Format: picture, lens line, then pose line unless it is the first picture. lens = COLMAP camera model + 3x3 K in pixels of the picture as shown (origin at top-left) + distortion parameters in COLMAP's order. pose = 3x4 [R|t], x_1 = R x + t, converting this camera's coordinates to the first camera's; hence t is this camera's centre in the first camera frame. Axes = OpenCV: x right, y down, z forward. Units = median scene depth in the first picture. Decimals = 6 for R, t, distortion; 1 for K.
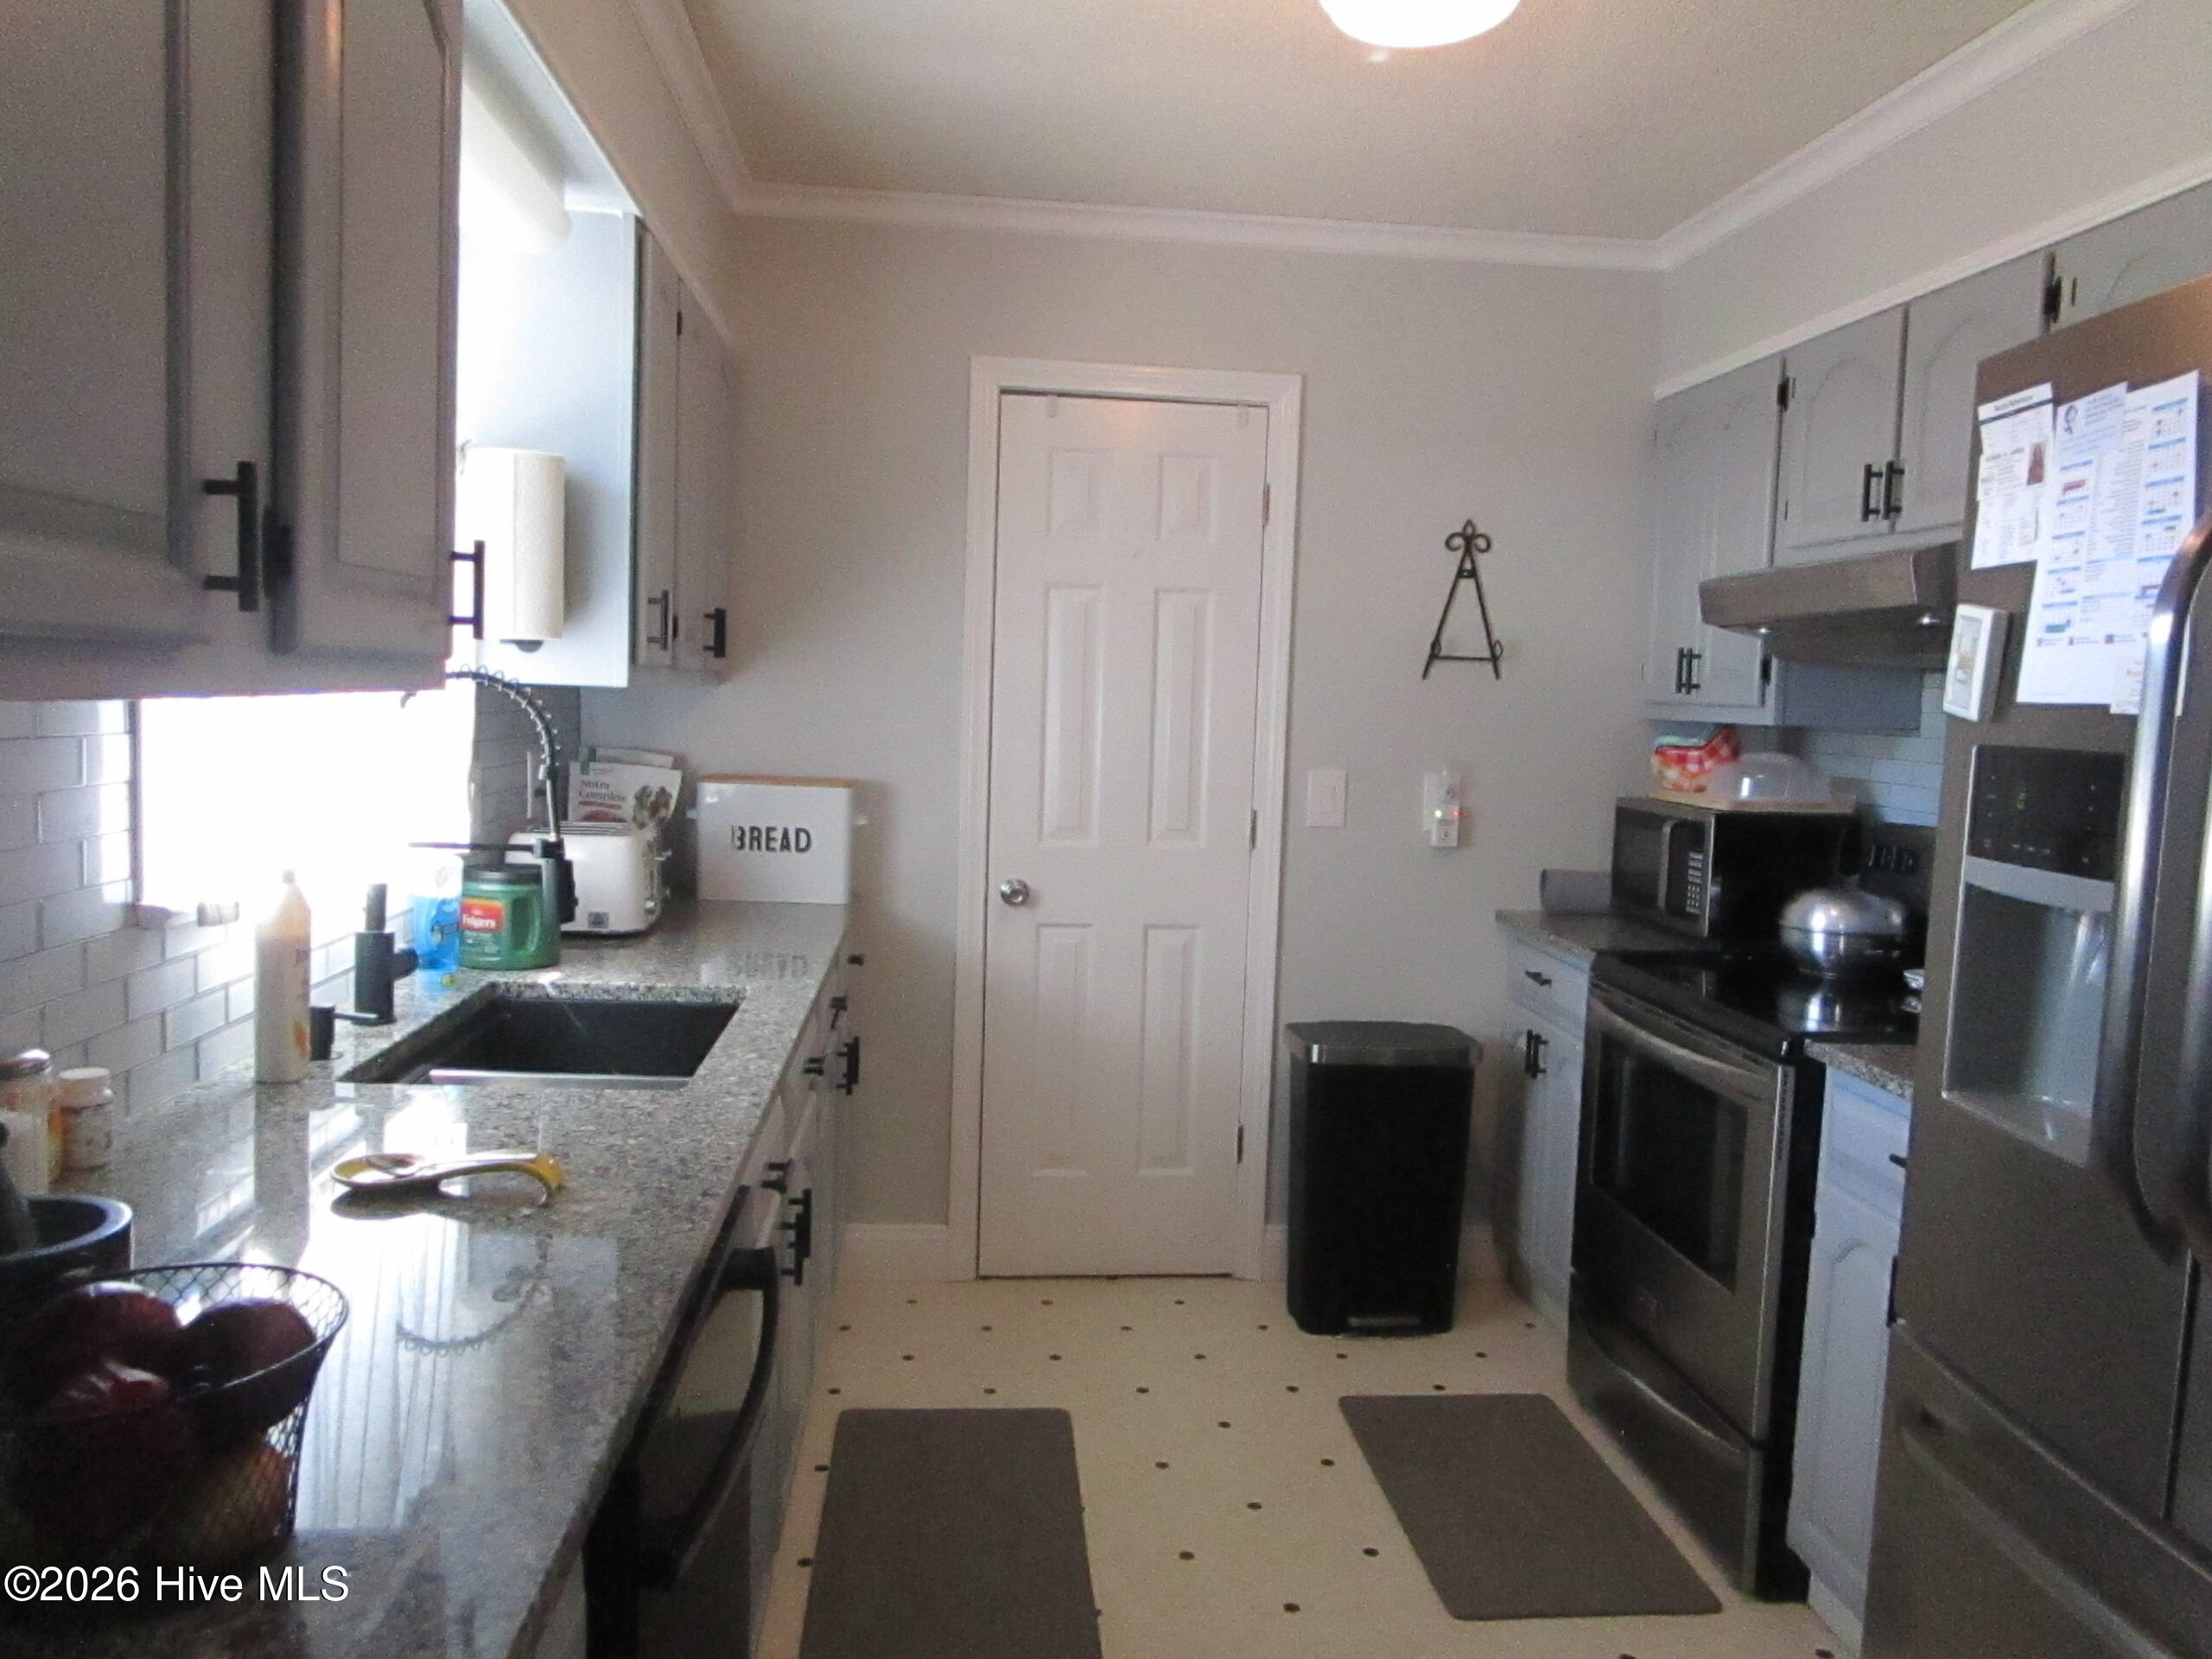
lens RADIAL K [[1572.4, 0, 1106.0], [0, 1572.4, 829.5], [0, 0, 1]] dist [-0.036995, 0.015641]
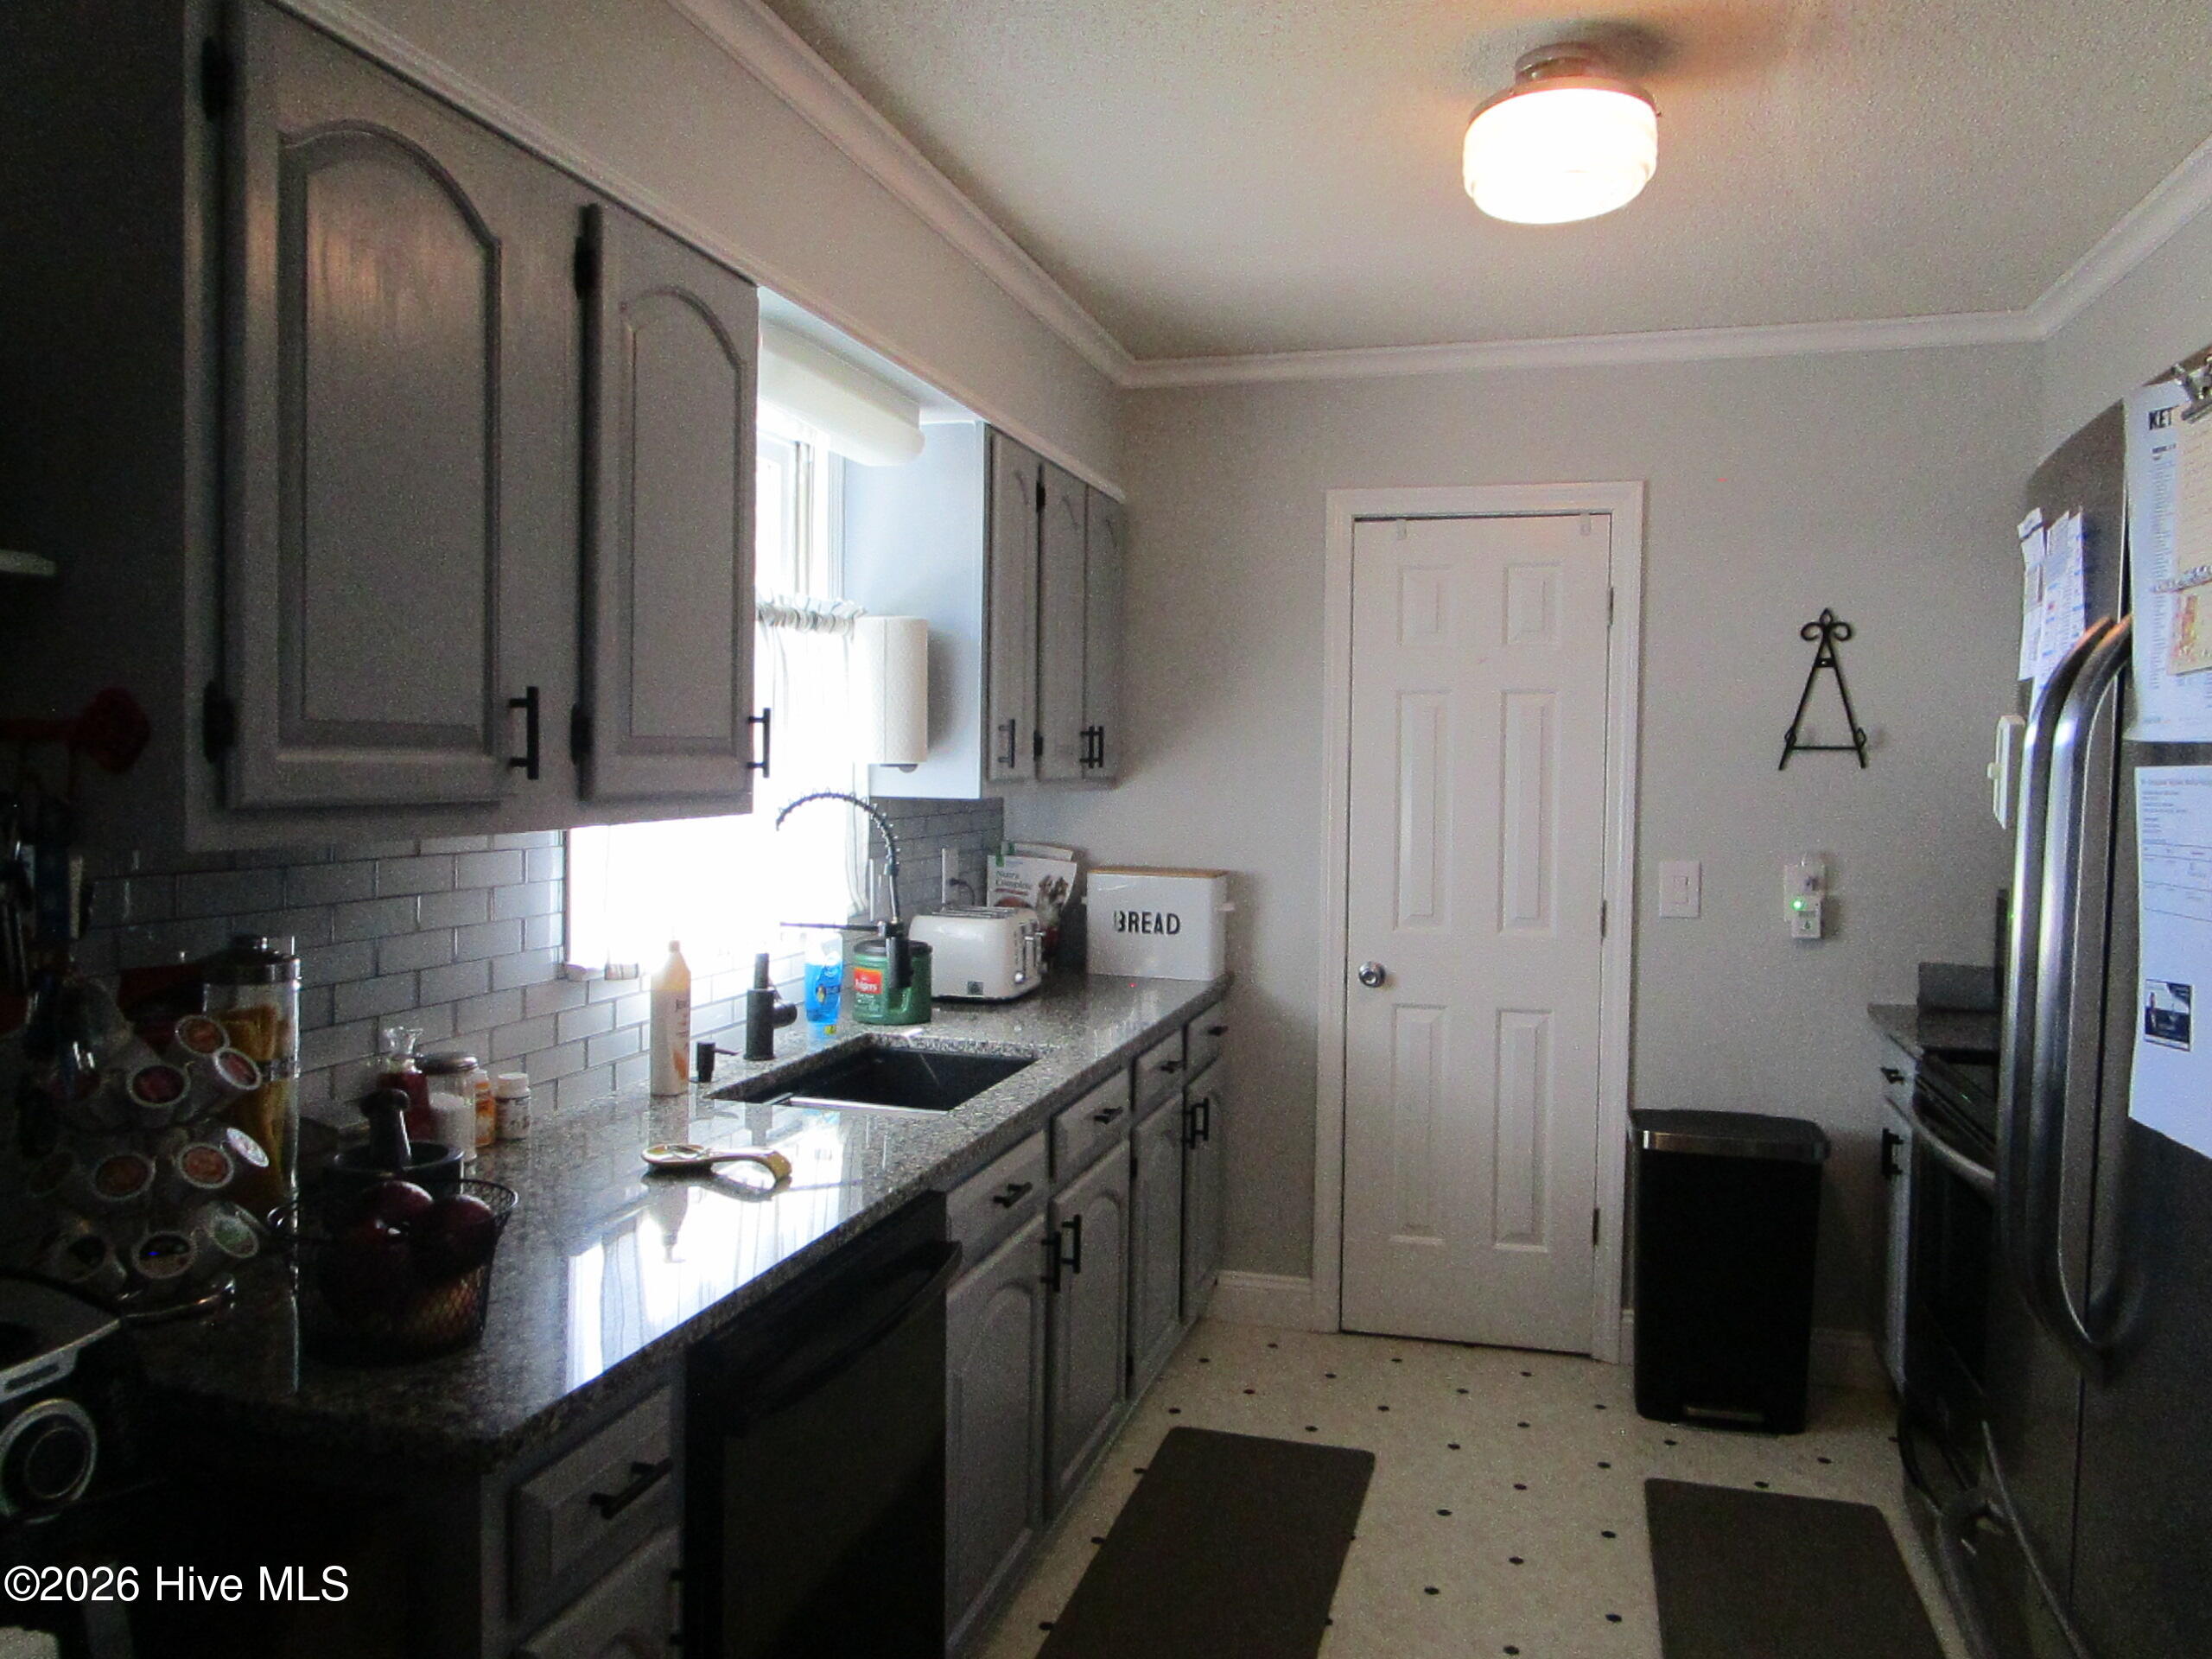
lens RADIAL K [[1572.4, 0, 1106.0], [0, 1572.4, 829.5], [0, 0, 1]] dist [-0.036995, 0.015641]
pose [[0.931372, -0.008872, -0.363961, 0.193015], [-0.010046, 0.998696, -0.050052, -0.004485], [0.363931, 0.050273, 0.930068, -0.092681]]
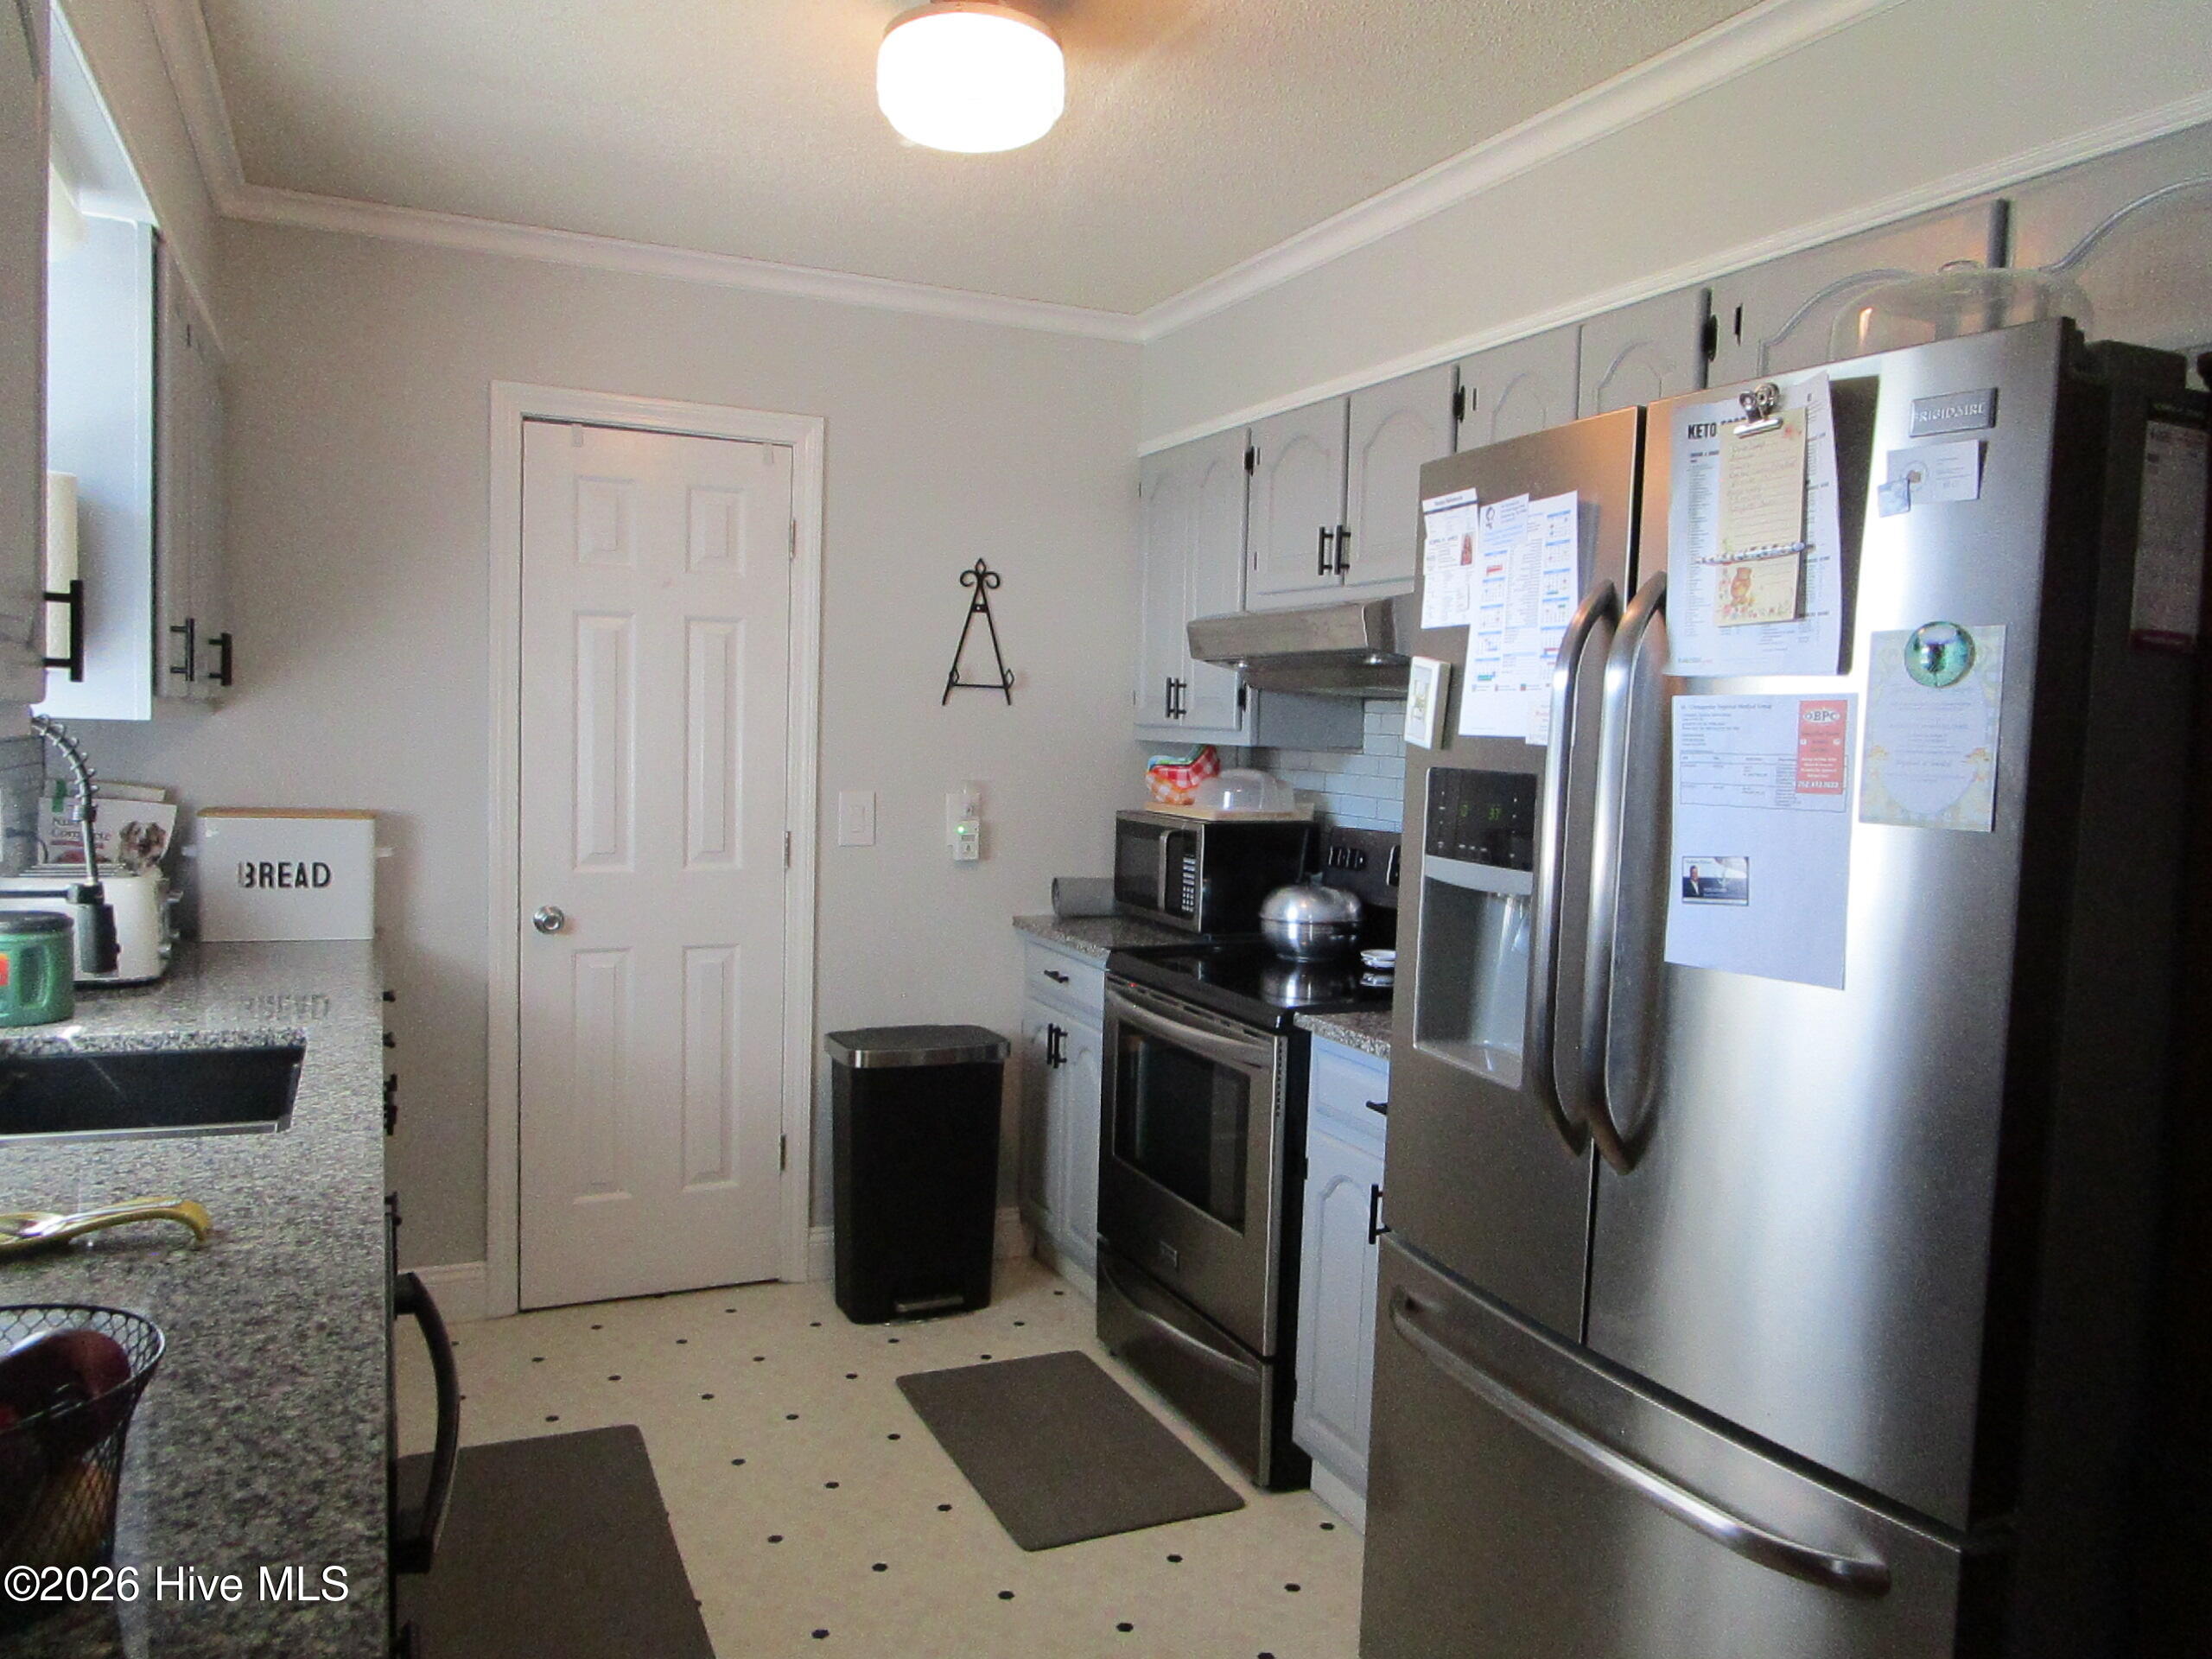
lens RADIAL K [[1566.3, 0, 1113.1], [0, 1566.3, 827.5], [0, 0, 1]] dist [-0.044036, 0.024141]
pose [[0.942213, -0.025803, 0.334018, -0.057396], [0.029256, 0.999558, -0.005309, -0.003209], [-0.333733, 0.014775, 0.942552, -0.059328]]
